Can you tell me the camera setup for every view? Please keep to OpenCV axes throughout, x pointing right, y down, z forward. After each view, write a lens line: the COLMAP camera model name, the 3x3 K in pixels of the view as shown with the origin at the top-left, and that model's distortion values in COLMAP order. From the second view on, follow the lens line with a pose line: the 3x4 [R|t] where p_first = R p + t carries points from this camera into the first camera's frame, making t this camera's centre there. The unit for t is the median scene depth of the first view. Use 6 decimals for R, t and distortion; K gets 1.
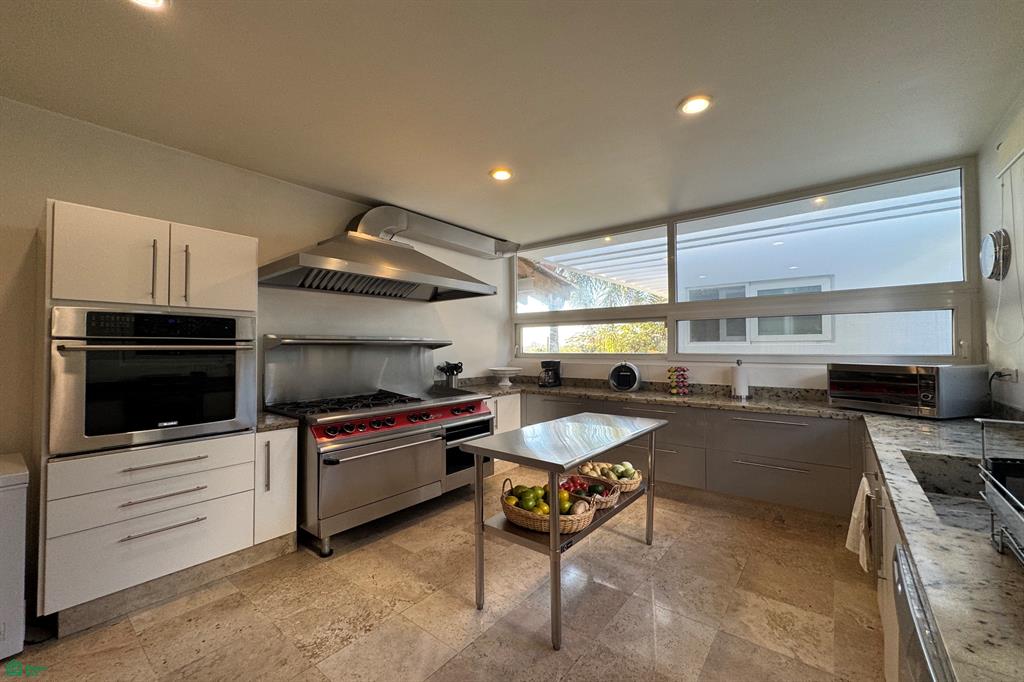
lens RADIAL K [[406.7, 0, 514.3], [0, 406.7, 338.8], [0, 0, 1]] dist [0.000066, 0.000027]
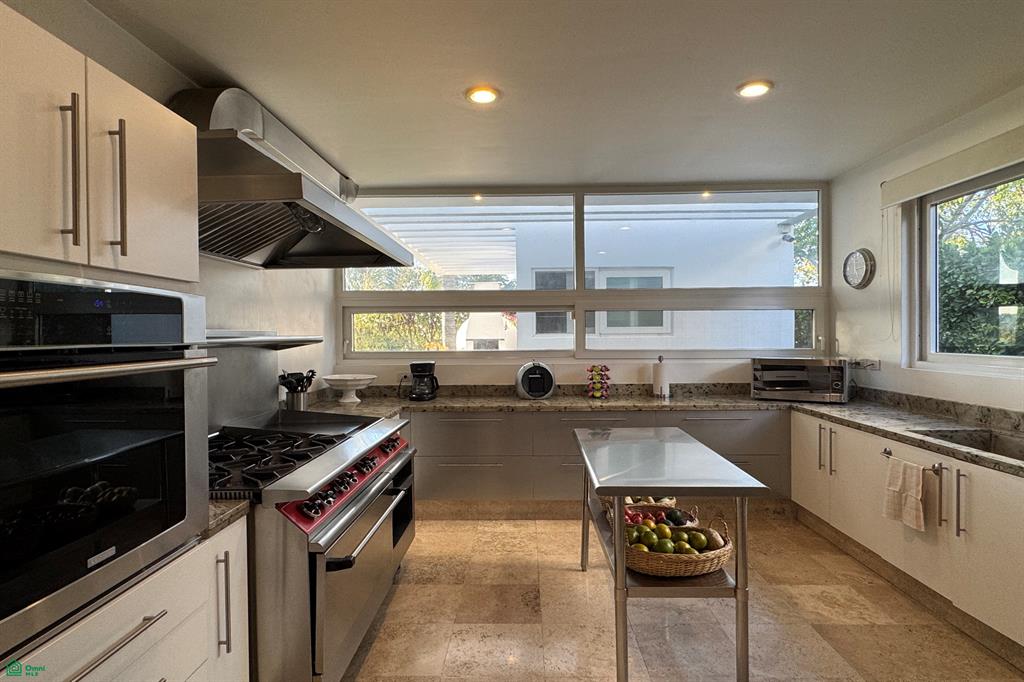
lens RADIAL K [[562.5, 0, 510.3], [0, 562.5, 341.4], [0, 0, 1]] dist [-0.001160, 0.000678]
pose [[0.800859, -0.009337, 0.598780, -0.481776], [-0.009437, 0.999558, 0.028208, -0.014606], [-0.598779, -0.028242, 0.800416, 0.173875]]
